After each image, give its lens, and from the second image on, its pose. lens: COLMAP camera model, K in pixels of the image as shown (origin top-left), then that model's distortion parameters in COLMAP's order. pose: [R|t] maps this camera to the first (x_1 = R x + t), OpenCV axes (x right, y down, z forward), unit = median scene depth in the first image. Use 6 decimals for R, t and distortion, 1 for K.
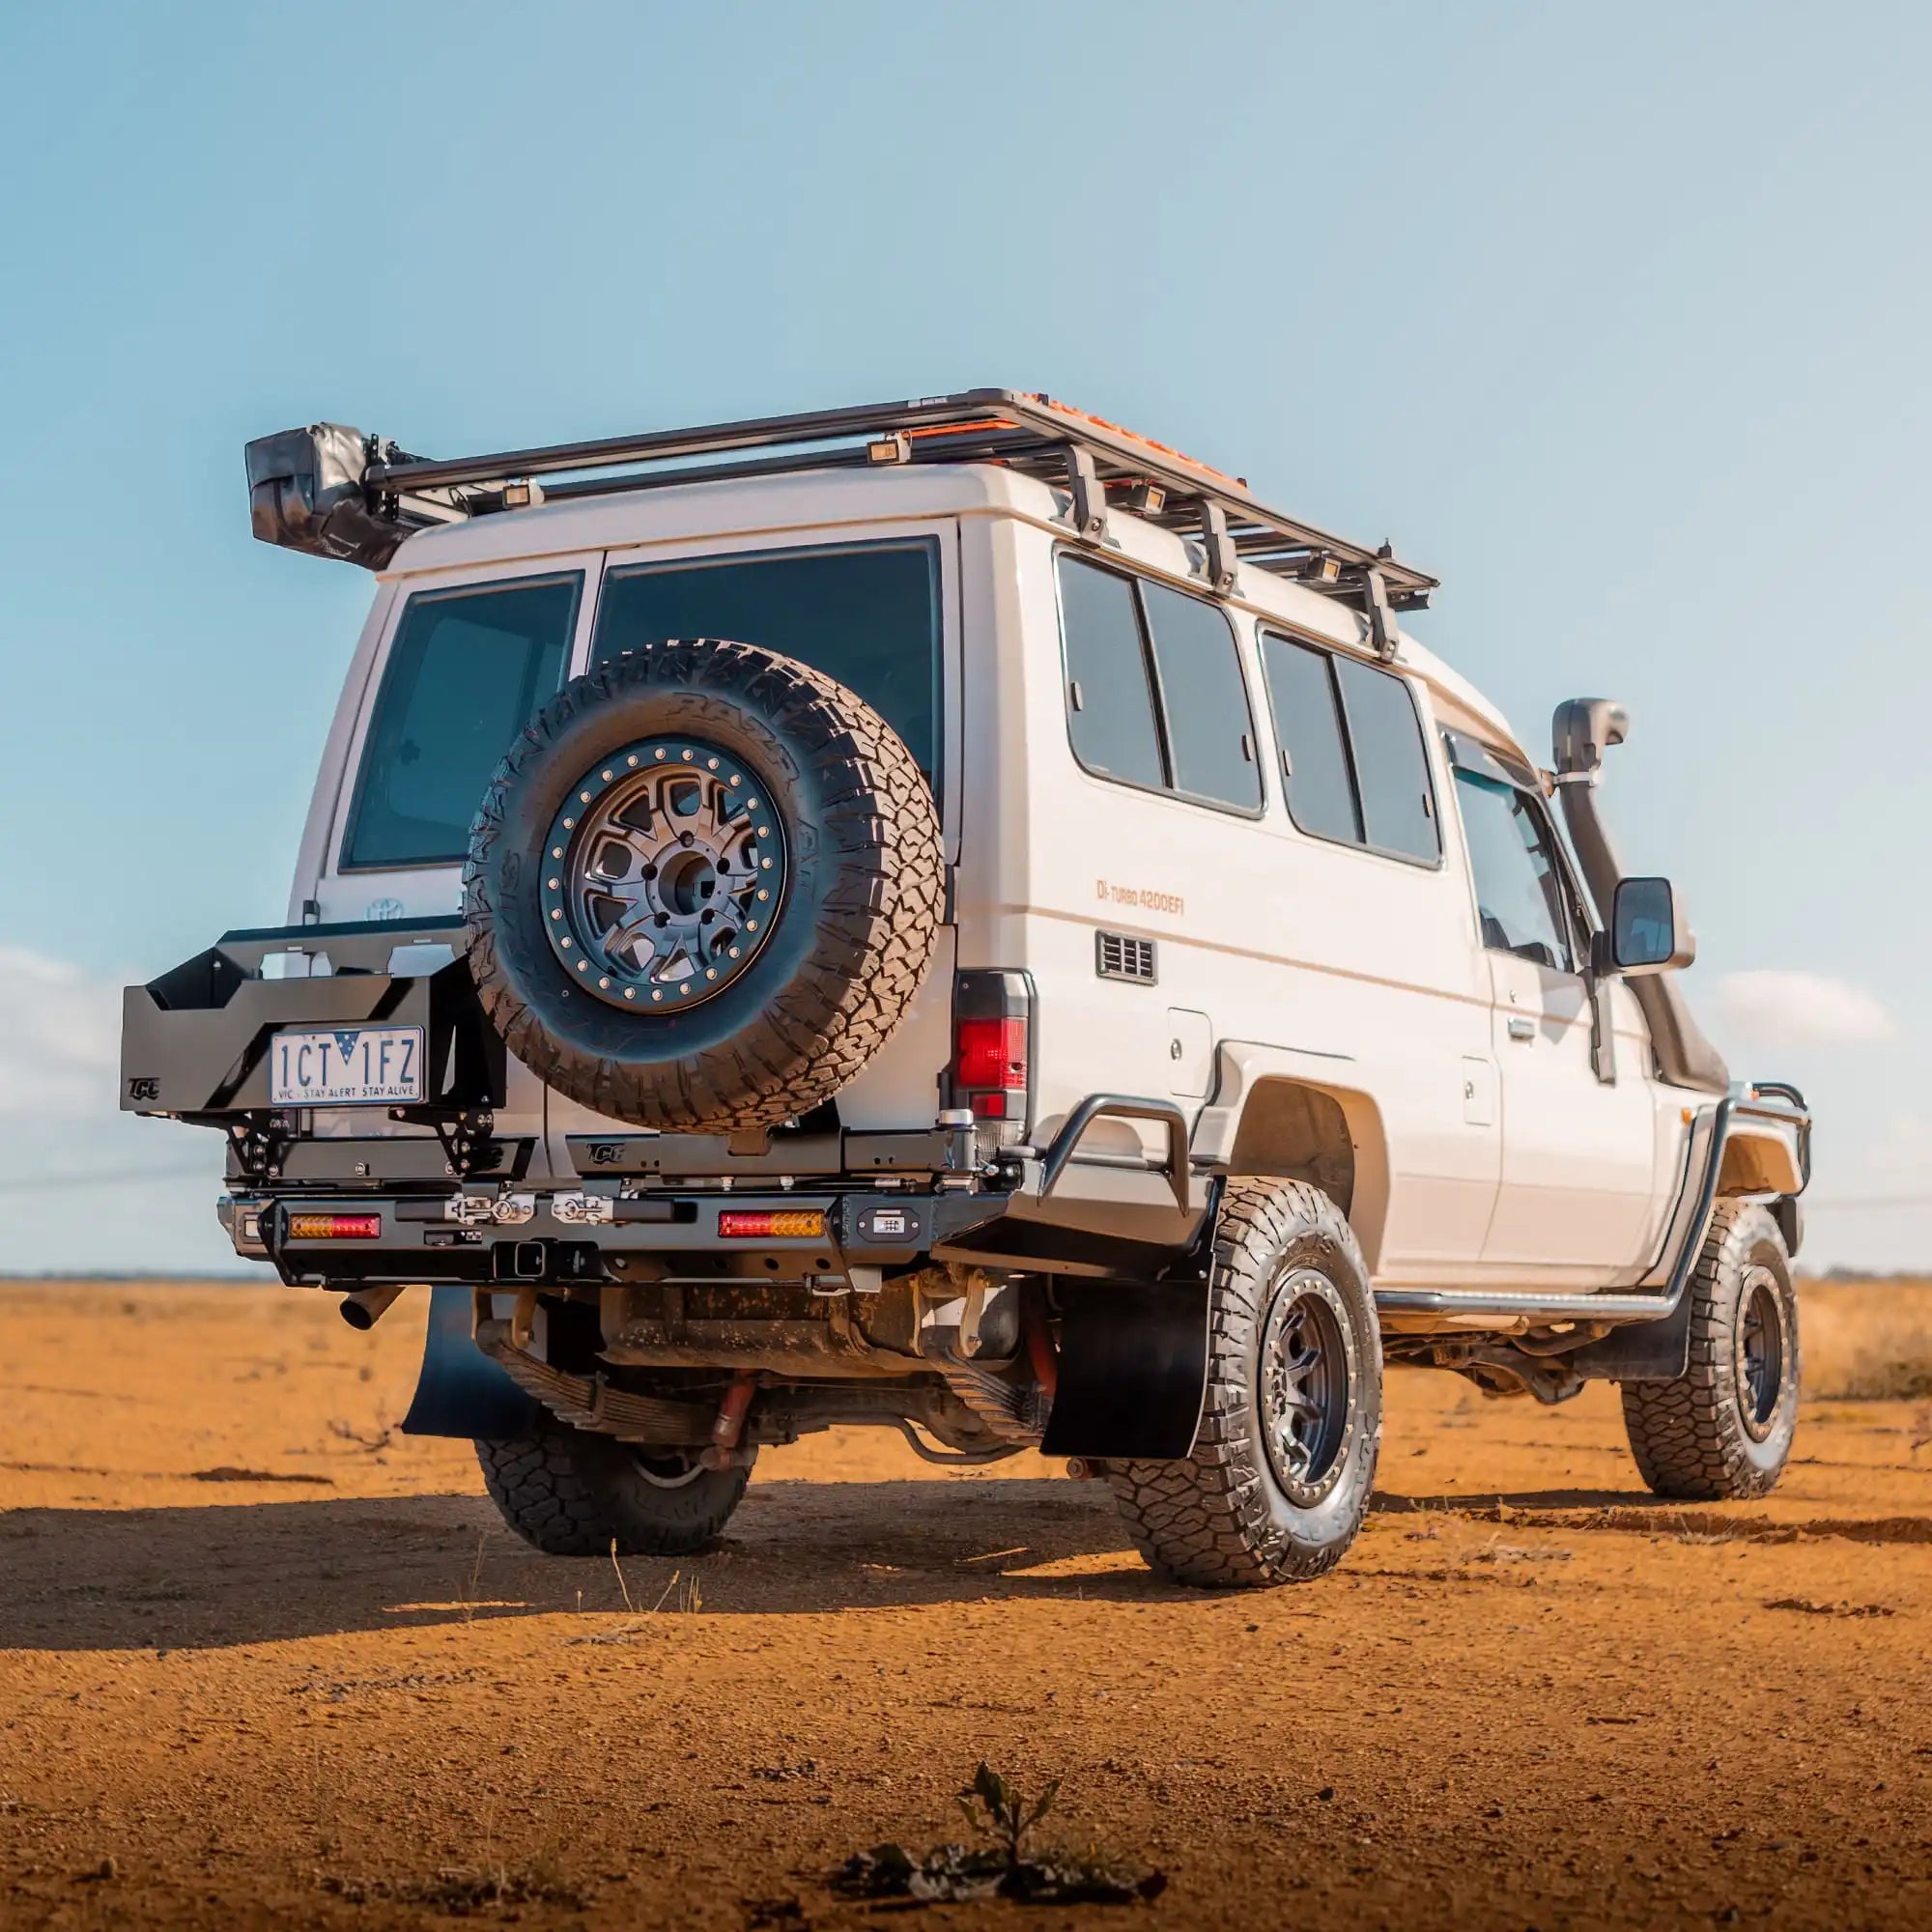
lens RADIAL K [[3874.2, 0, 966.0], [0, 3874.2, 966.0], [0, 0, 1]] dist [-0.205985, 0.236566]
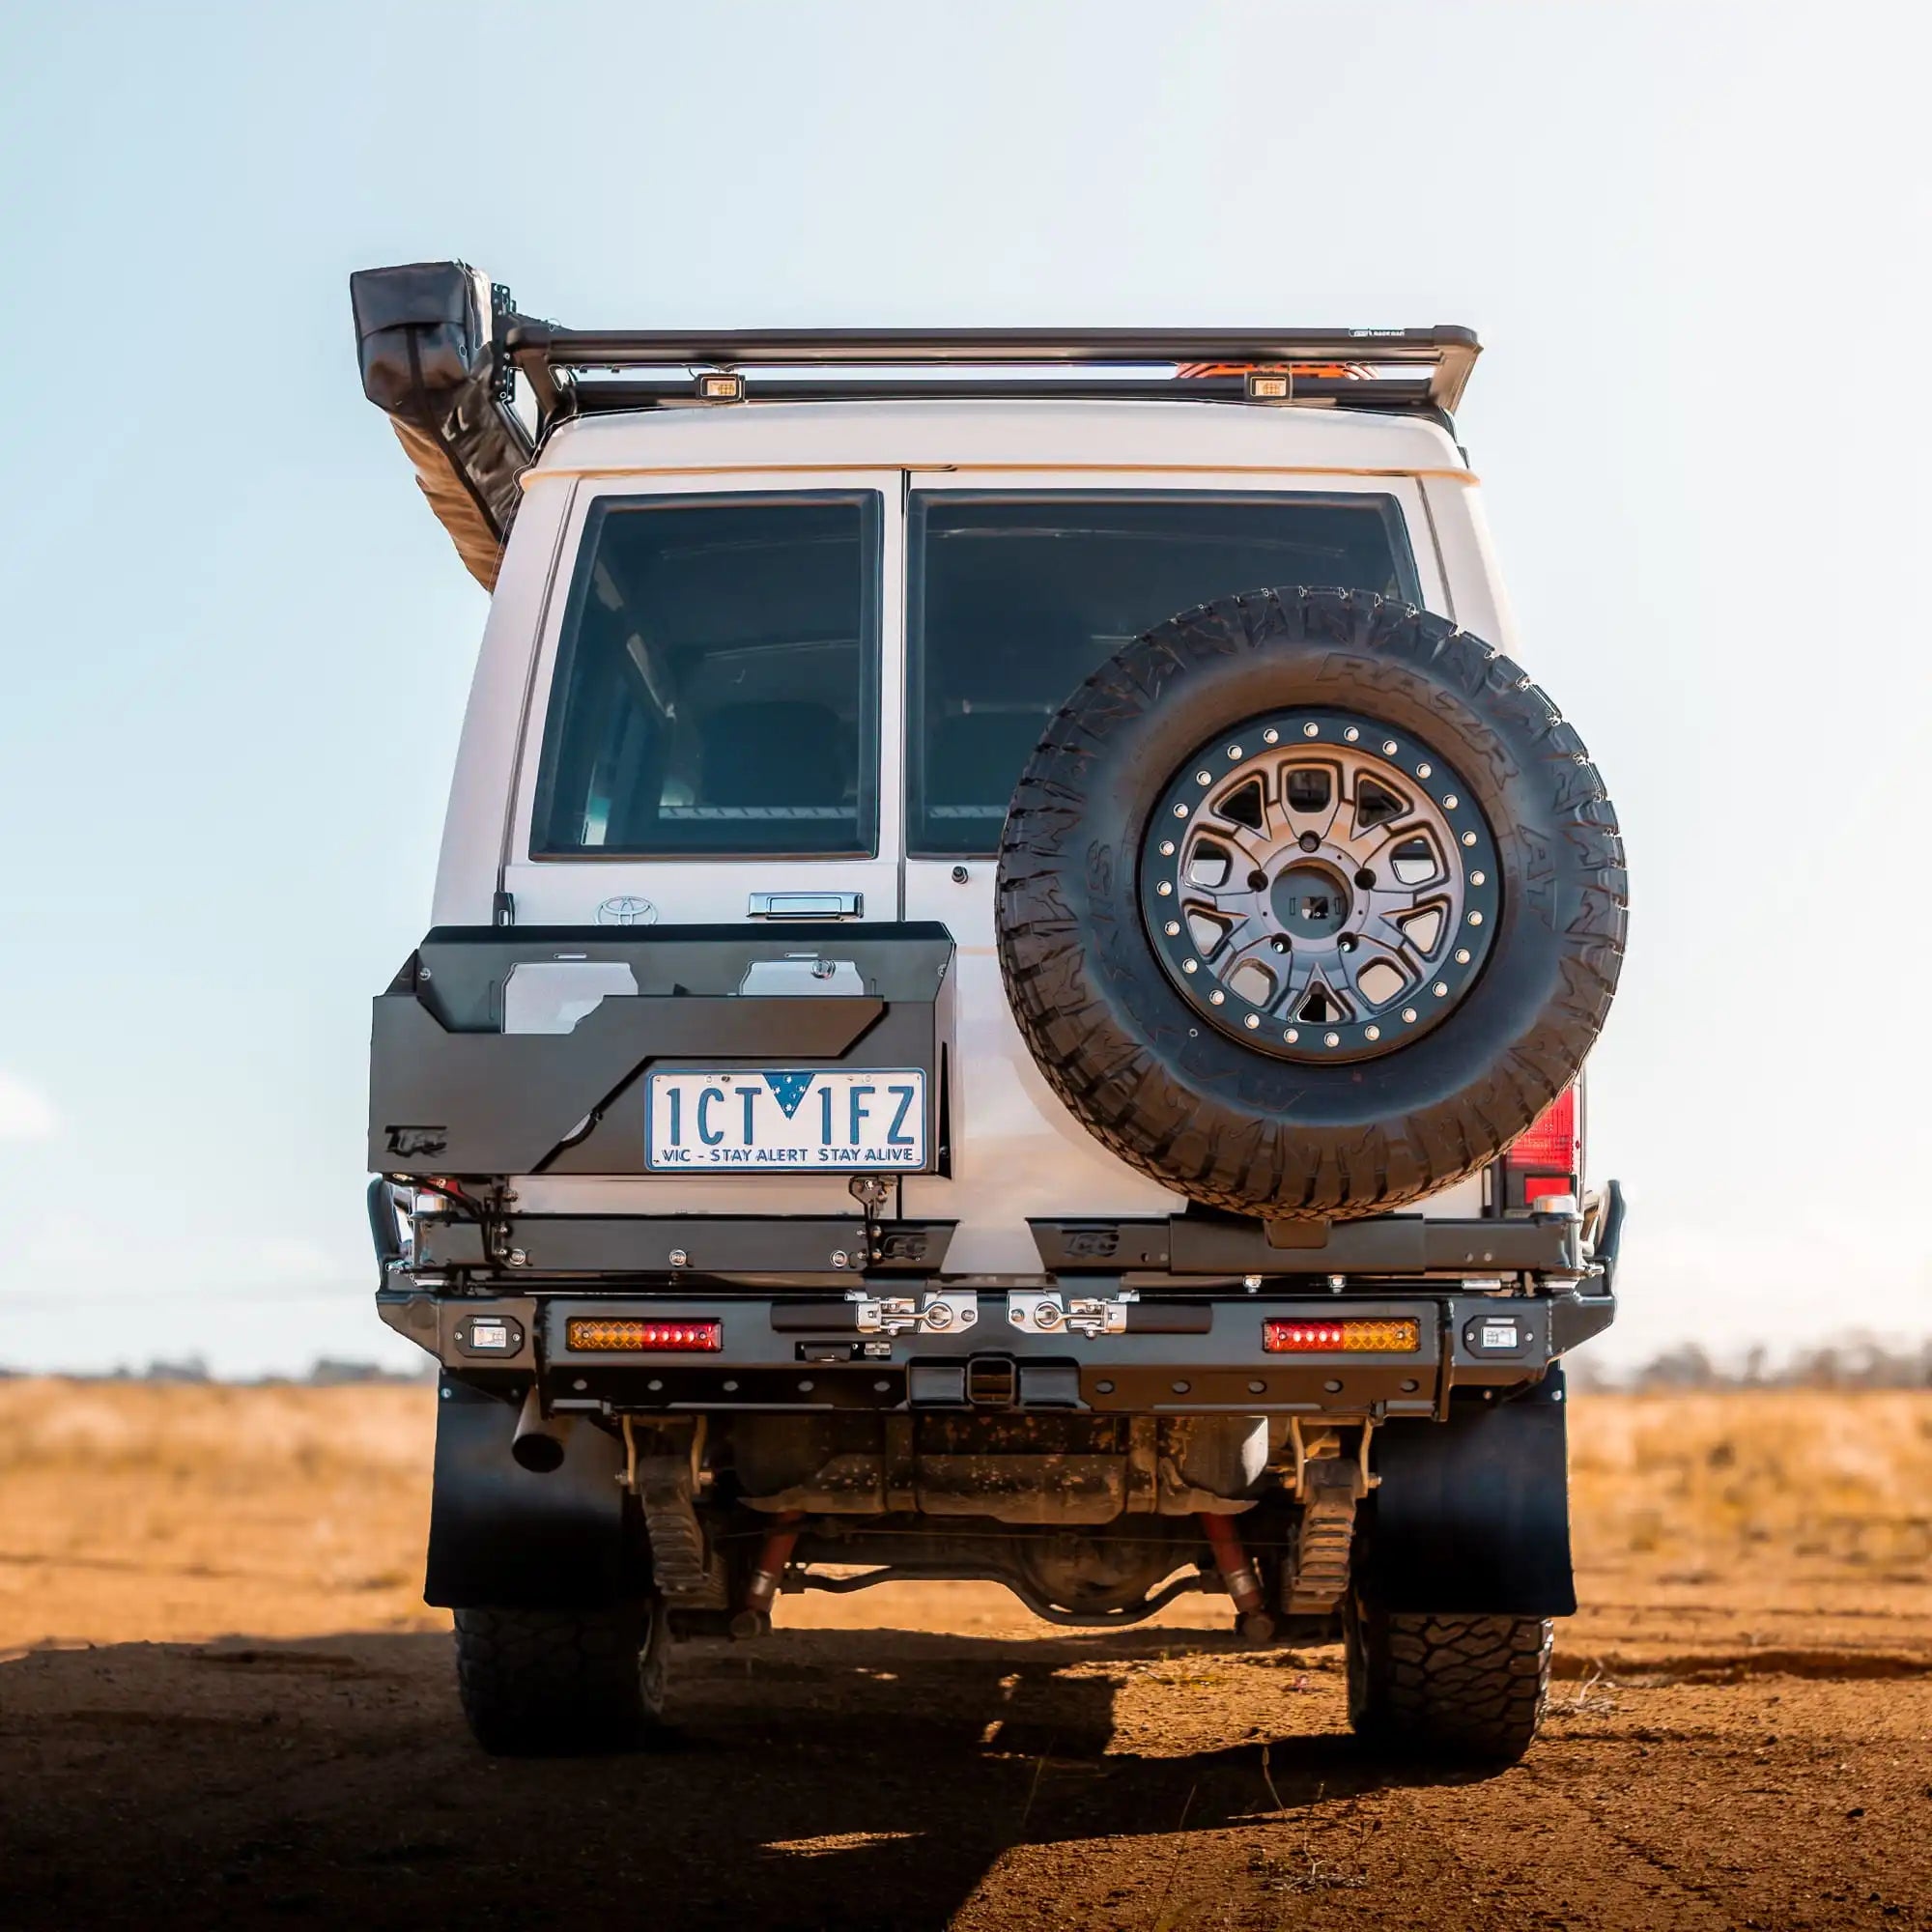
lens RADIAL K [[3874.2, 0, 966.0], [0, 3874.2, 966.0], [0, 0, 1]] dist [-0.205985, 0.236566]
pose [[0.885000, 0.050089, 0.462889, -0.470538], [-0.038373, 0.998661, -0.034697, 0.020932], [-0.464007, 0.012945, 0.885737, 0.325760]]
